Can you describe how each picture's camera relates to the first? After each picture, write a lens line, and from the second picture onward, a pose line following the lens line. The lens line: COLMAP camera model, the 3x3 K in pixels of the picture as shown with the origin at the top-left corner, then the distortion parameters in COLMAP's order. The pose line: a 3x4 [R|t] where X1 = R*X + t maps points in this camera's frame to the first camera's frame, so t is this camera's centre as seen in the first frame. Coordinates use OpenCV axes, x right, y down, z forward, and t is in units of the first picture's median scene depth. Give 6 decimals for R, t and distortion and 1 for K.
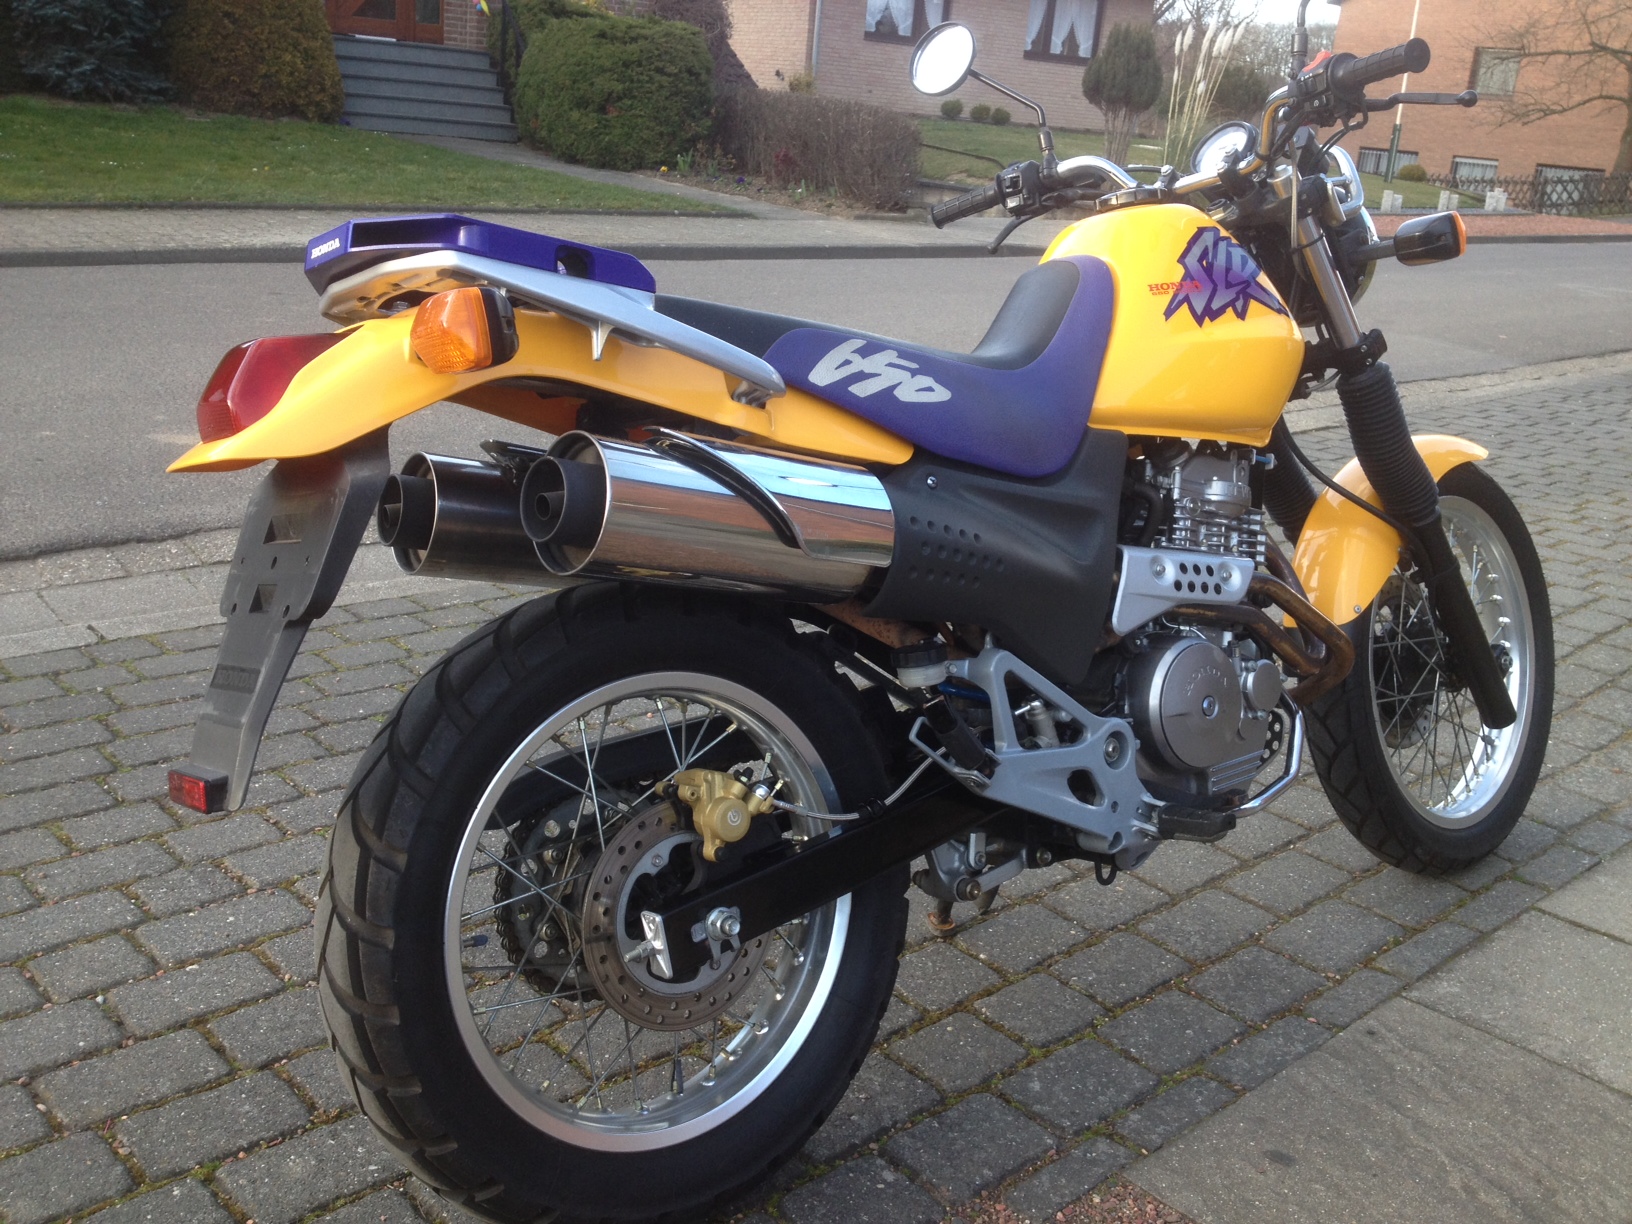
lens RADIAL K [[1480.4, 0, 816.0], [0, 1480.4, 612.0], [0, 0, 1]] dist [0.008050, -0.213841]
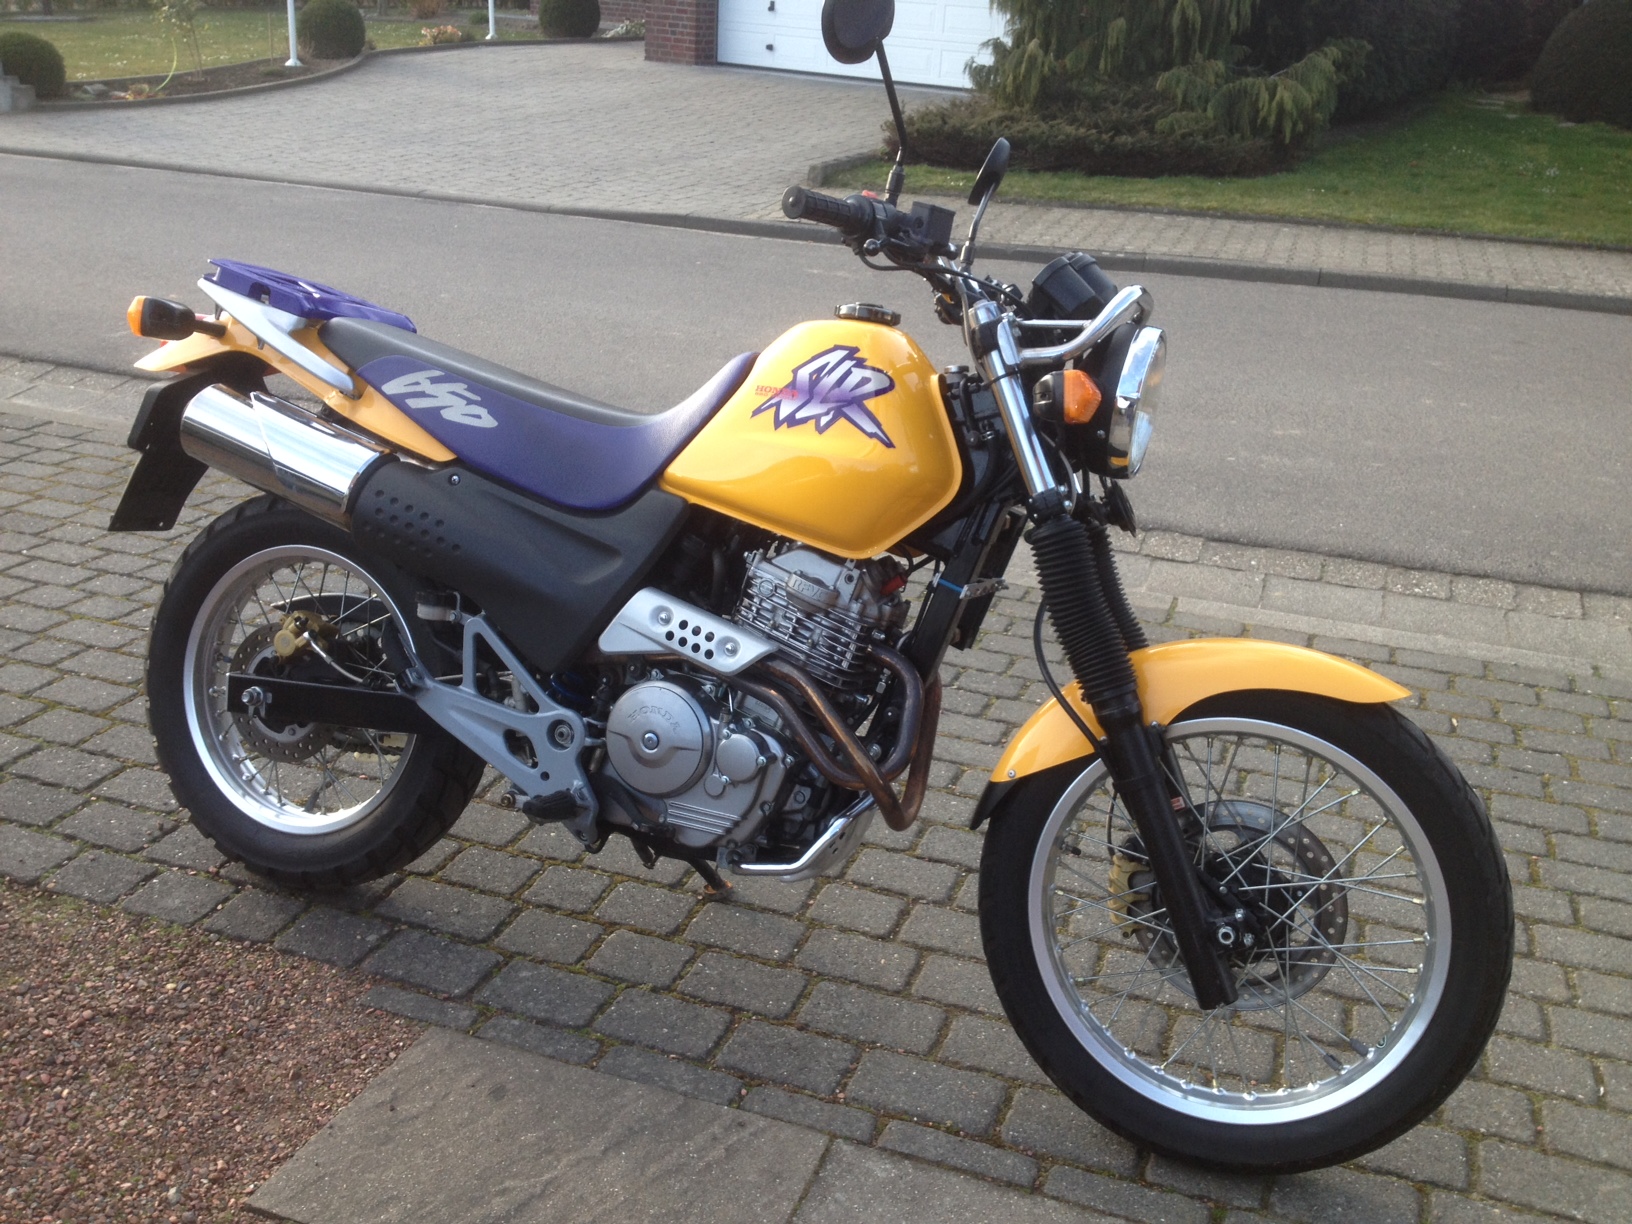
lens RADIAL K [[1528.4, 0, 816.0], [0, 1528.4, 612.0], [0, 0, 1]] dist [0.008002, -0.076822]
pose [[0.537415, 0.283558, -0.794216, 1.258244], [-0.305446, 0.943281, 0.130095, -0.227569], [0.786058, 0.172675, 0.593545, 0.370169]]
